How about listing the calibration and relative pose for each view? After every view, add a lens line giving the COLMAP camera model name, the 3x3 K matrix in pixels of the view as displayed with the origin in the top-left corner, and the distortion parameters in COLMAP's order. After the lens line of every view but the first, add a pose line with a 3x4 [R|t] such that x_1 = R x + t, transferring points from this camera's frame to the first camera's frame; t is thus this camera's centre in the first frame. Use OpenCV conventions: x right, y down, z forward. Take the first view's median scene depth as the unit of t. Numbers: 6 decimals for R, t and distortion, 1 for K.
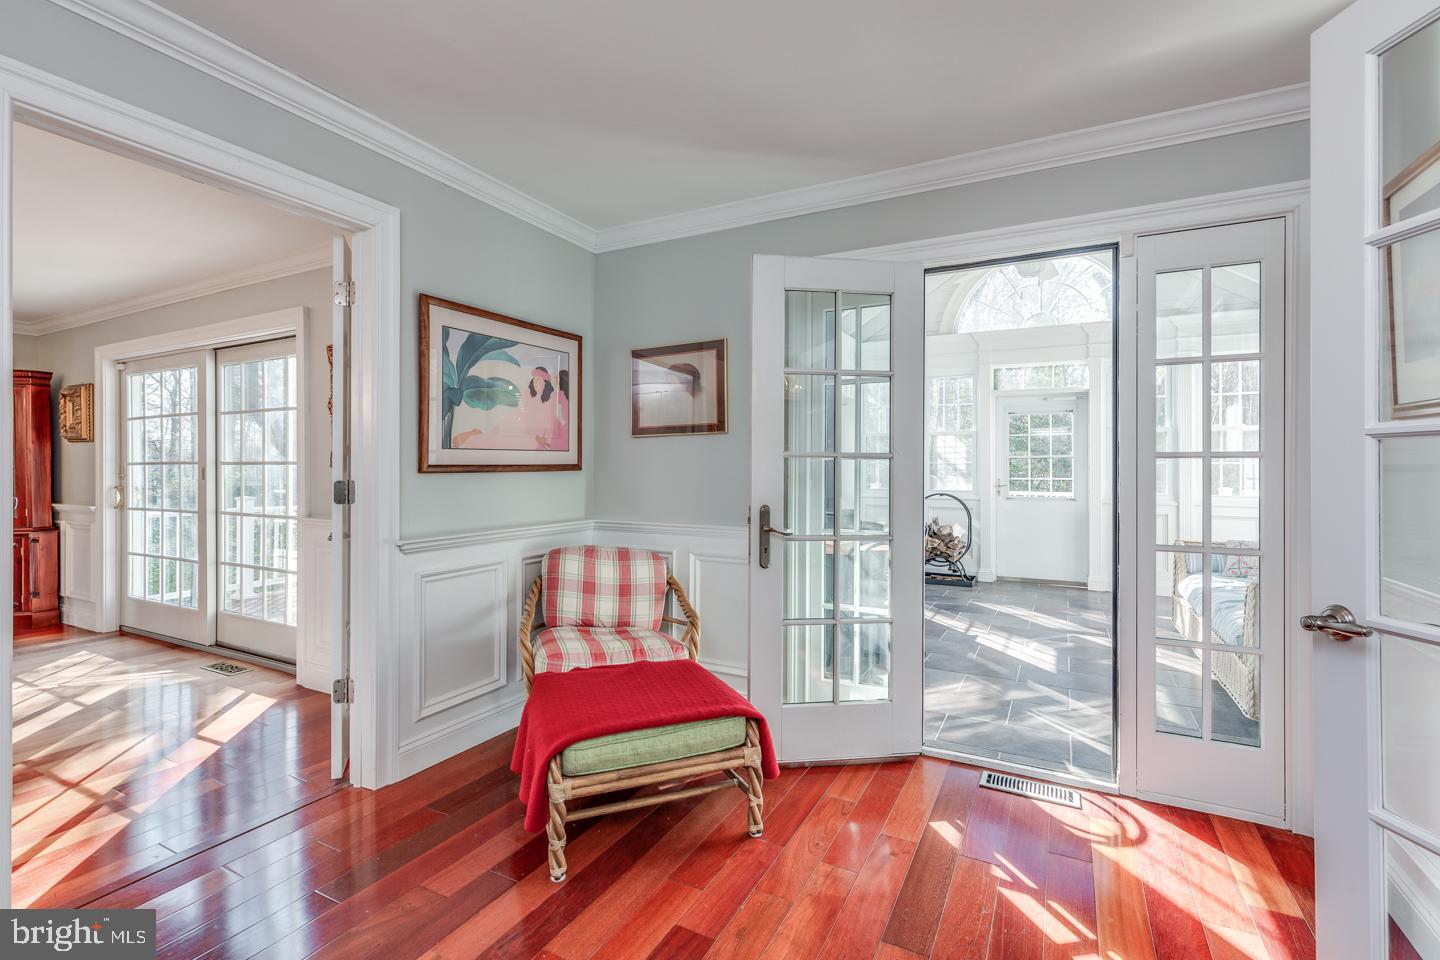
lens RADIAL K [[663.7, 0, 724.8], [0, 663.7, 475.1], [0, 0, 1]] dist [-0.000834, 0.000049]
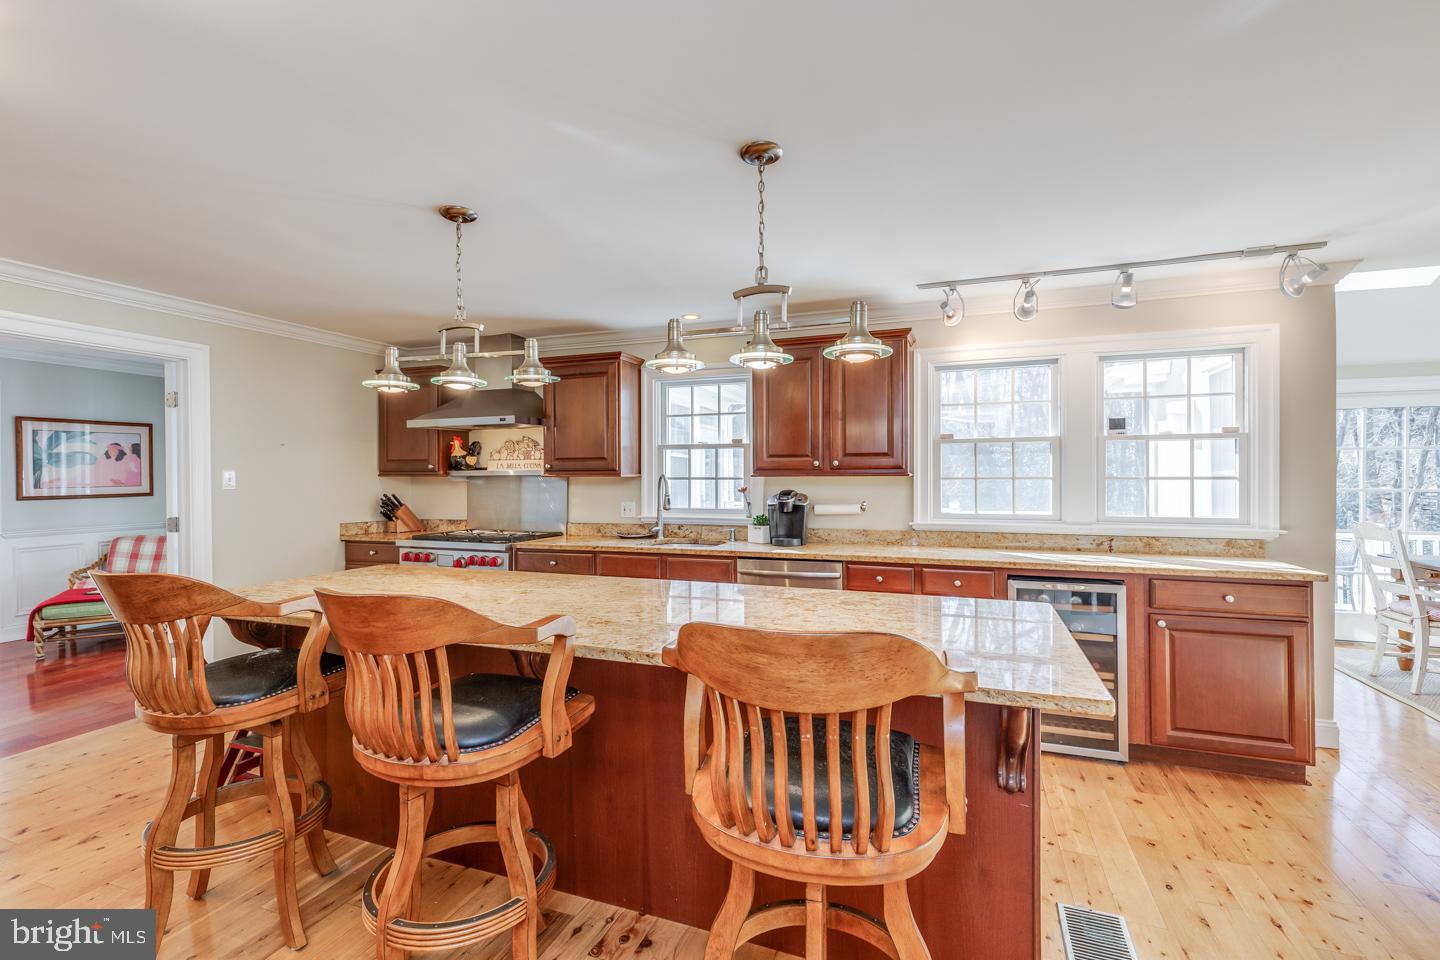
lens RADIAL K [[663.7, 0, 719.5], [0, 663.7, 482.9], [0, 0, 1]] dist [-0.000834, 0.000049]
pose [[0.990575, 0.000882, 0.136967, 1.292206], [-0.000701, 0.999999, -0.001372, -0.051071], [-0.136968, 0.001263, 0.990575, -1.232527]]
